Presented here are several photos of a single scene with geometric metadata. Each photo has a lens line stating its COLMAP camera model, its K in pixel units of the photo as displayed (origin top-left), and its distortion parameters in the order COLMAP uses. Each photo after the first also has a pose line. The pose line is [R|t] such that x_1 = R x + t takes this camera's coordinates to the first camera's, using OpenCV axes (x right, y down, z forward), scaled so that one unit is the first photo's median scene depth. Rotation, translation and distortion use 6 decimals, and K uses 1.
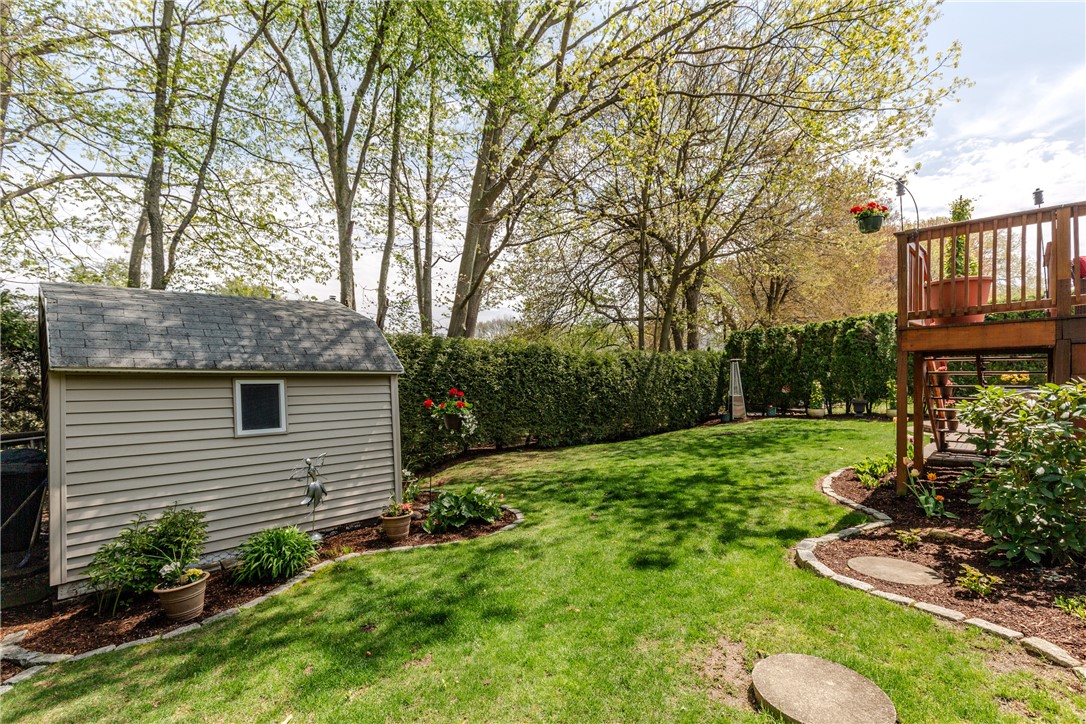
lens RADIAL K [[480.7, 0, 540.4], [0, 480.7, 362.3], [0, 0, 1]] dist [0.002571, -0.000394]
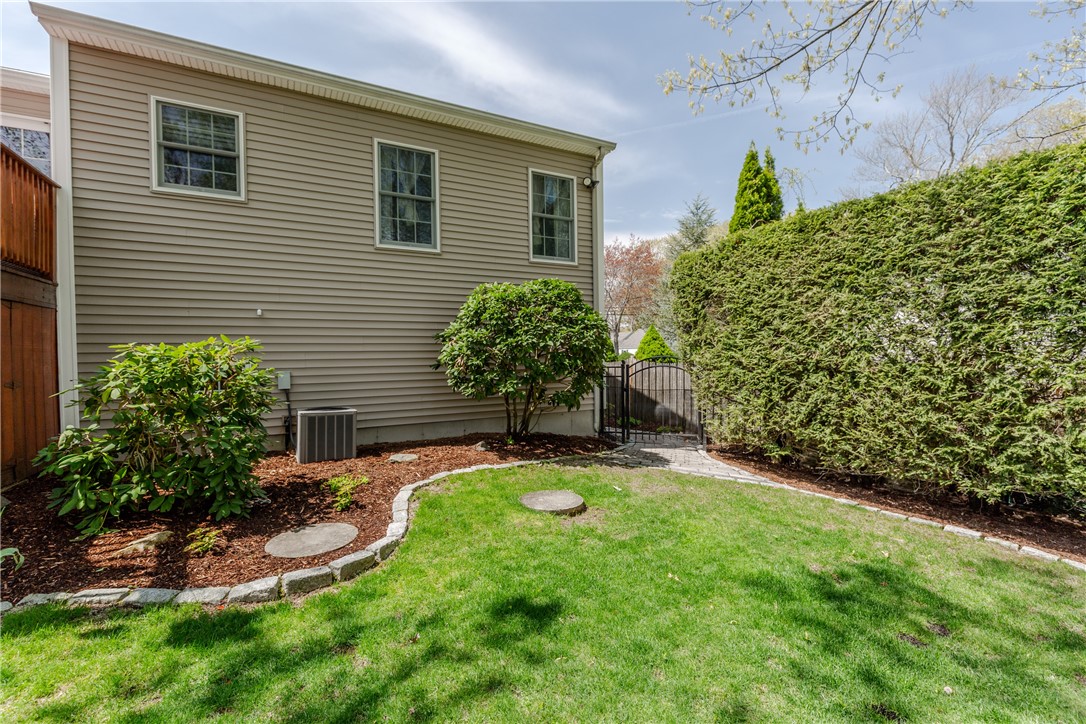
lens RADIAL K [[480.7, 0, 540.4], [0, 480.7, 362.3], [0, 0, 1]] dist [0.002571, -0.000394]
pose [[-0.955349, 0.010866, 0.295278, 0.035251], [0.010451, 0.999941, -0.002983, 0.082439], [-0.295293, 0.000236, -0.955407, 1.442655]]
